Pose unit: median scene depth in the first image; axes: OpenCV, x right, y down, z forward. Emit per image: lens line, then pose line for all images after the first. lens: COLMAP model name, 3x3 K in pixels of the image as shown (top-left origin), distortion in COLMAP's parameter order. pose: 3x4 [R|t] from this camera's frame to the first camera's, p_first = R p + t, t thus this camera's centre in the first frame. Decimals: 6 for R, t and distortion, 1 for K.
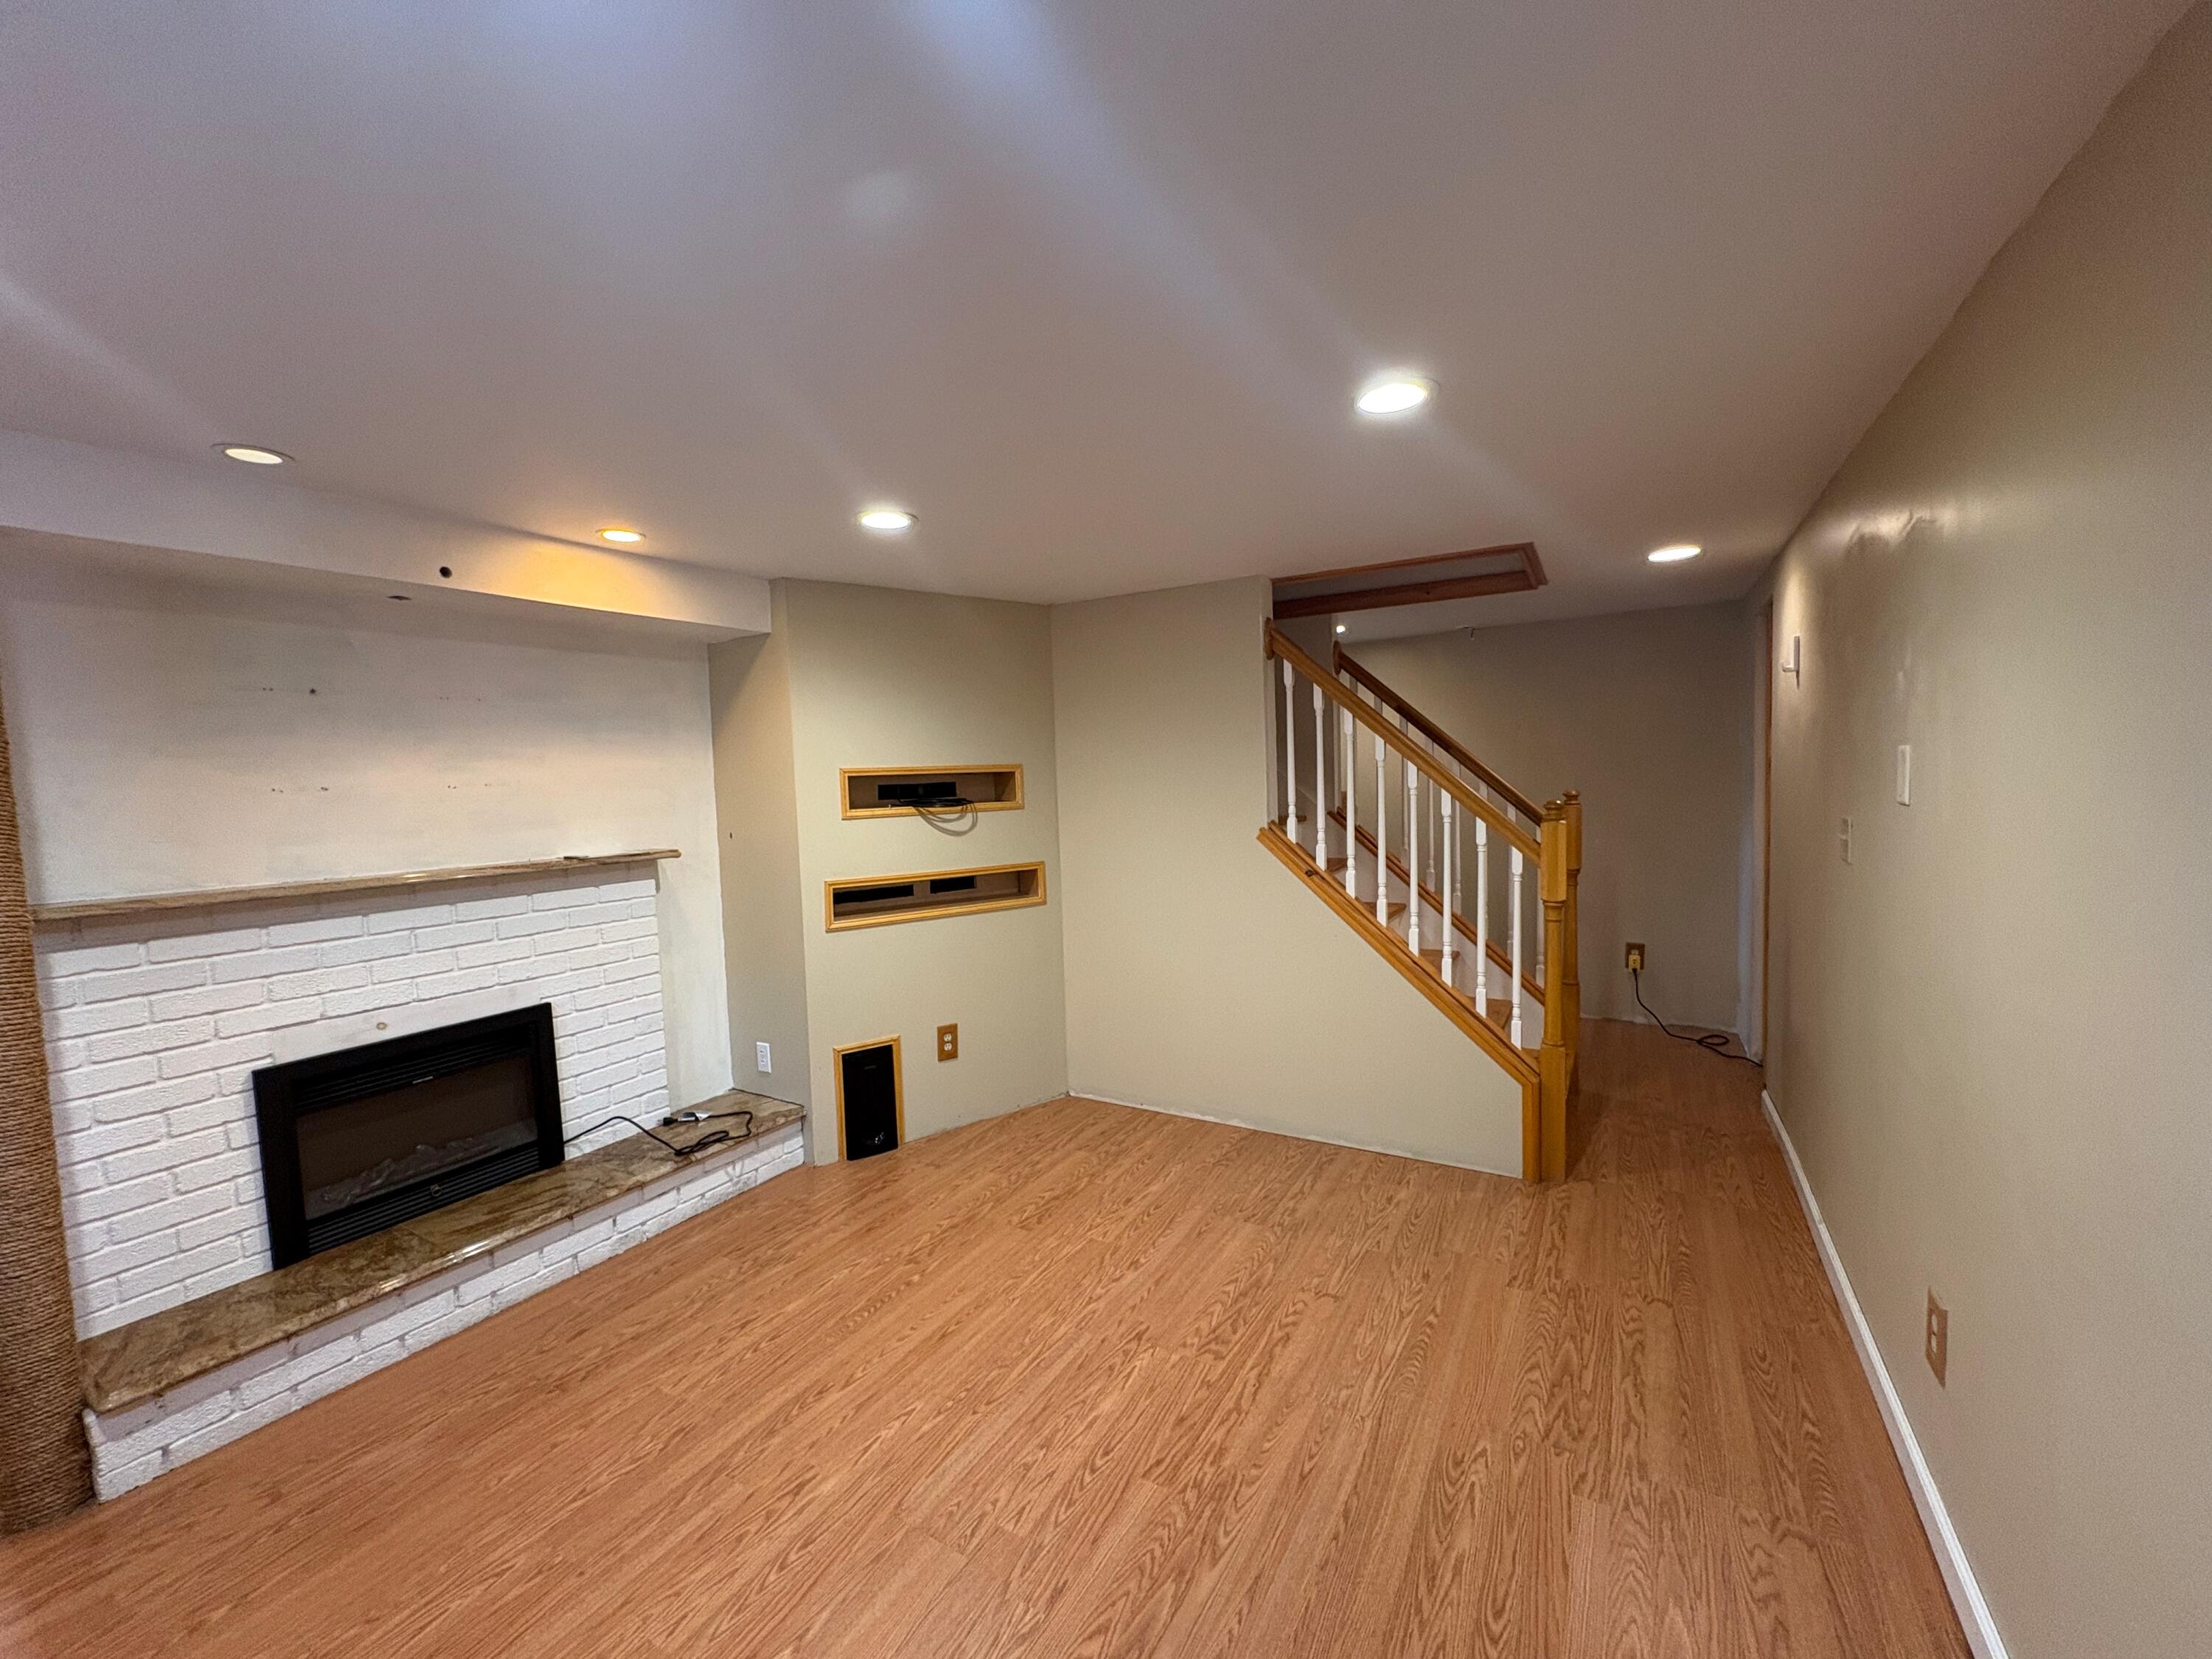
lens RADIAL K [[882.6, 0, 1107.9], [0, 882.6, 828.3], [0, 0, 1]] dist [-0.004315, 0.001297]
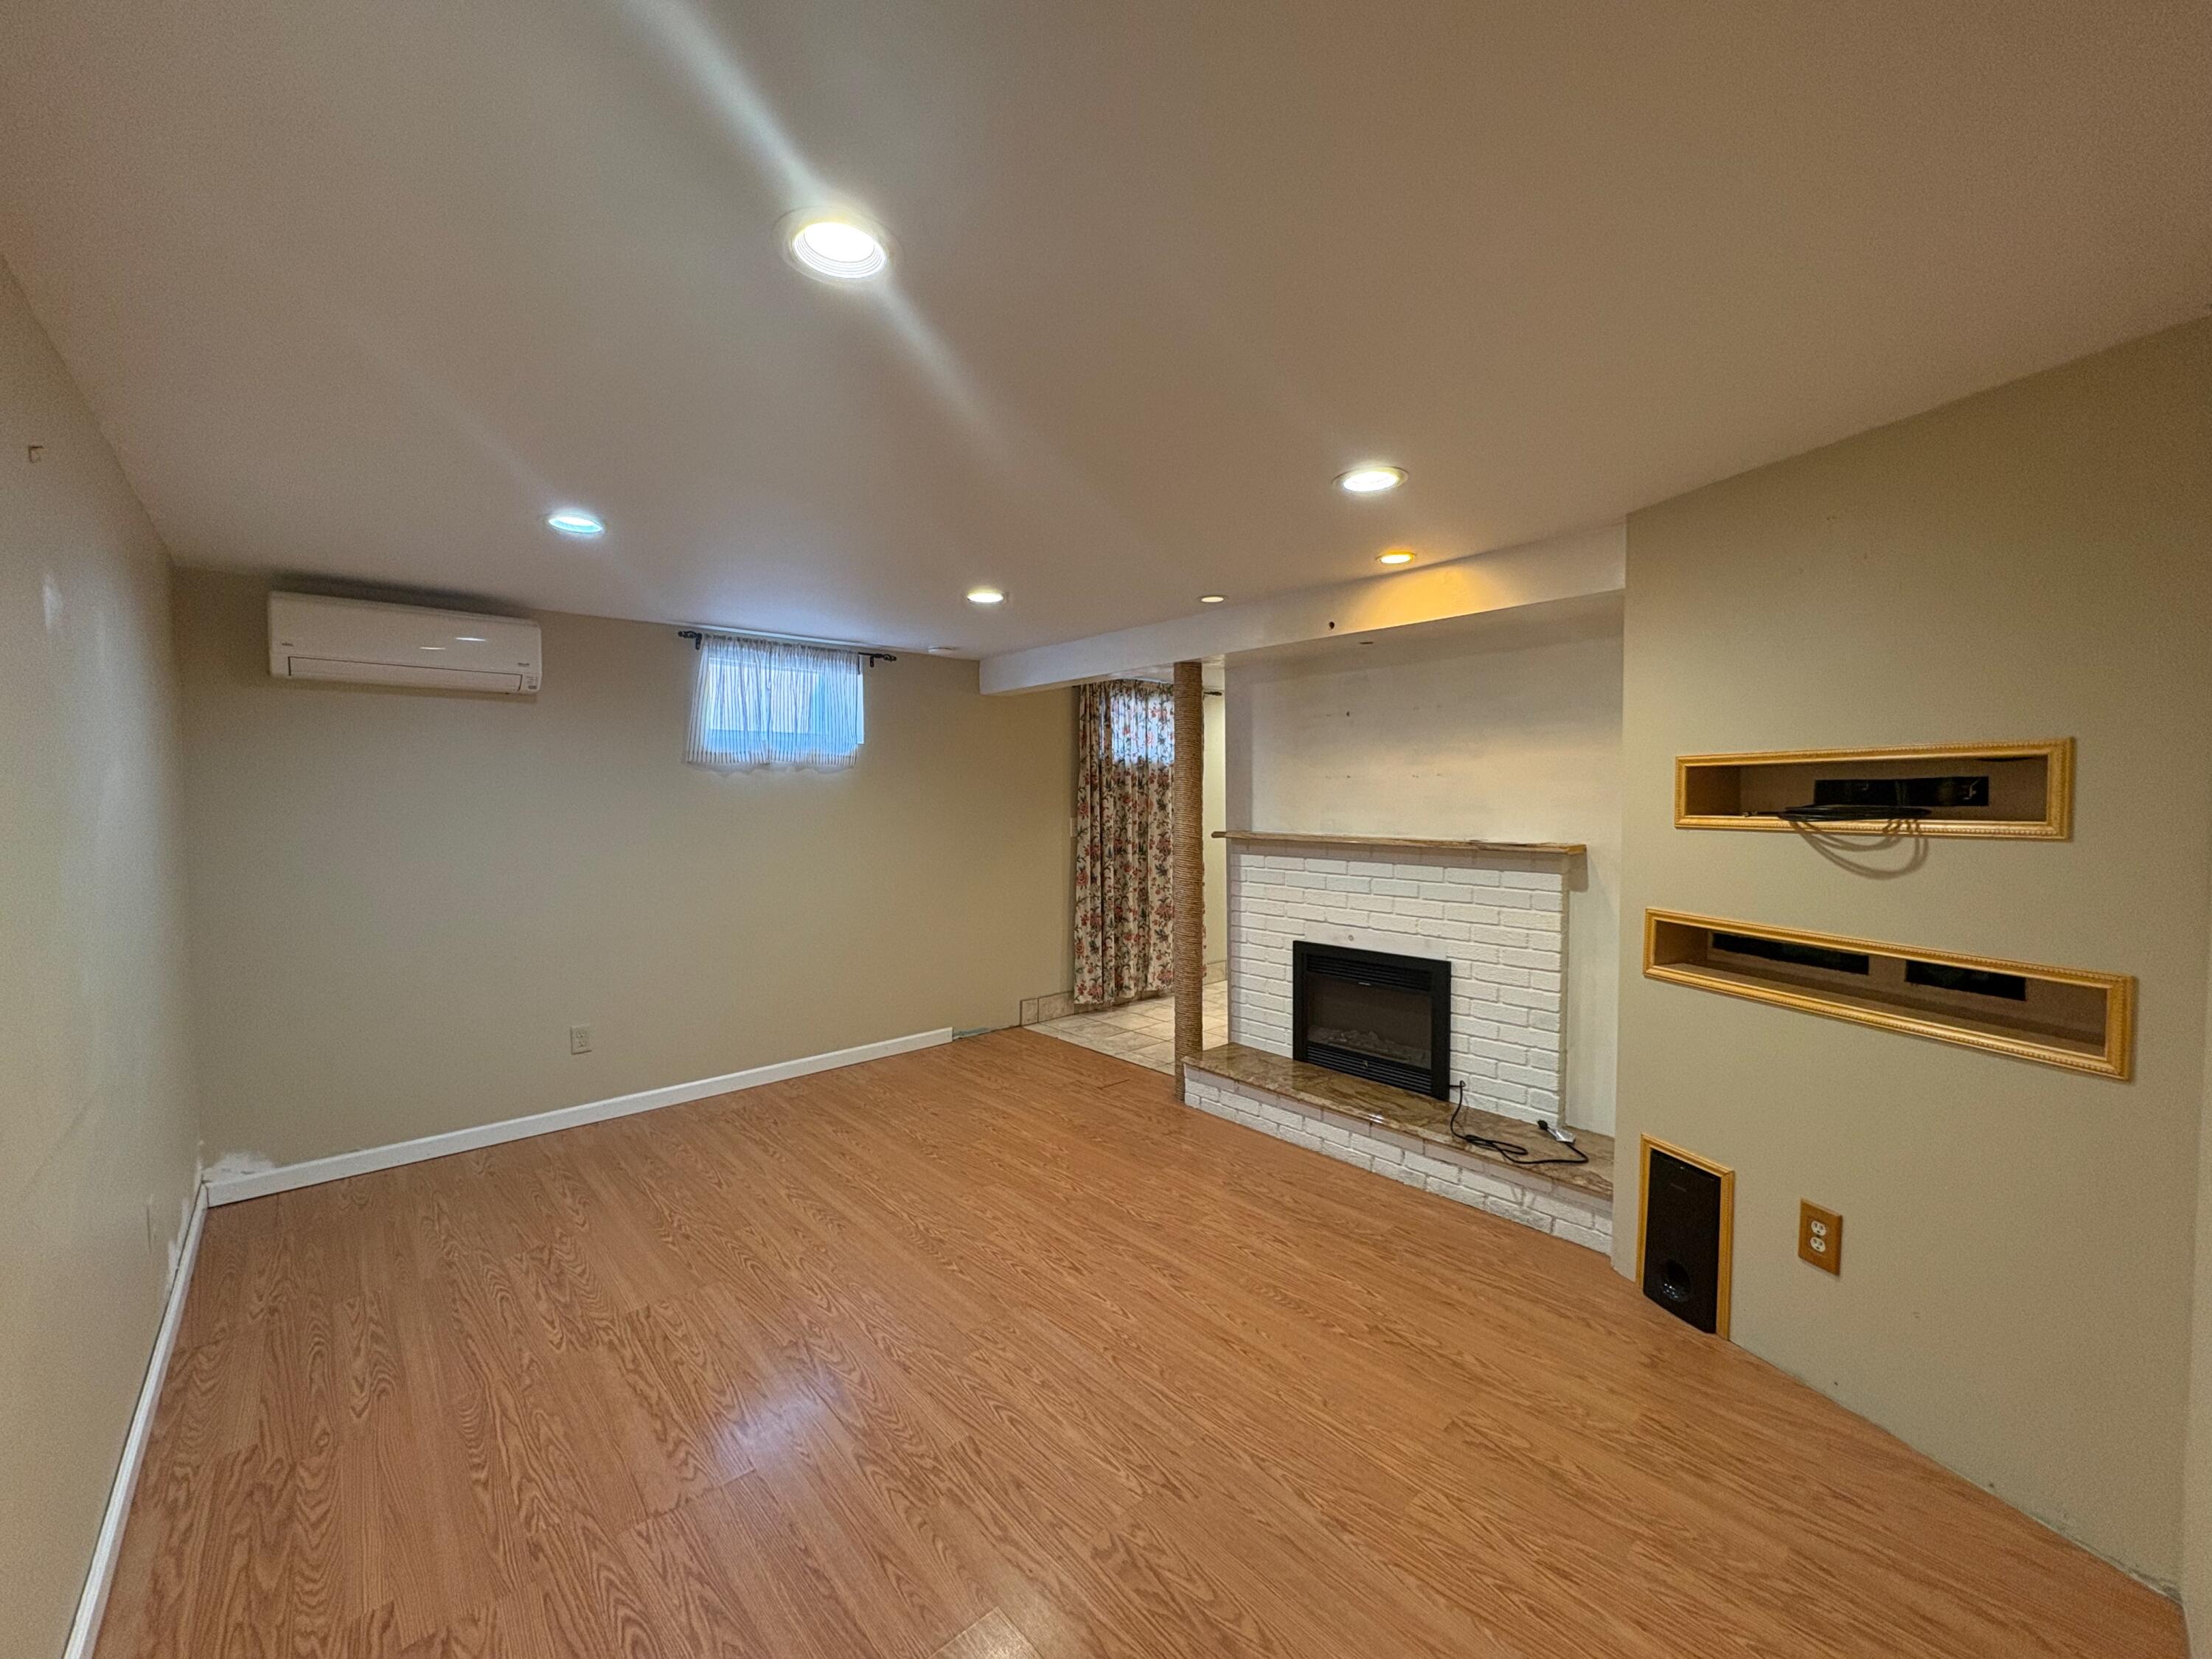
lens RADIAL K [[882.6, 0, 1107.9], [0, 882.6, 833.8], [0, 0, 1]] dist [-0.004315, 0.001297]
pose [[-0.302233, 0.074879, -0.950289, 0.679912], [-0.046111, 0.994594, 0.093036, -0.066727], [0.952118, 0.071937, -0.297146, 1.024437]]
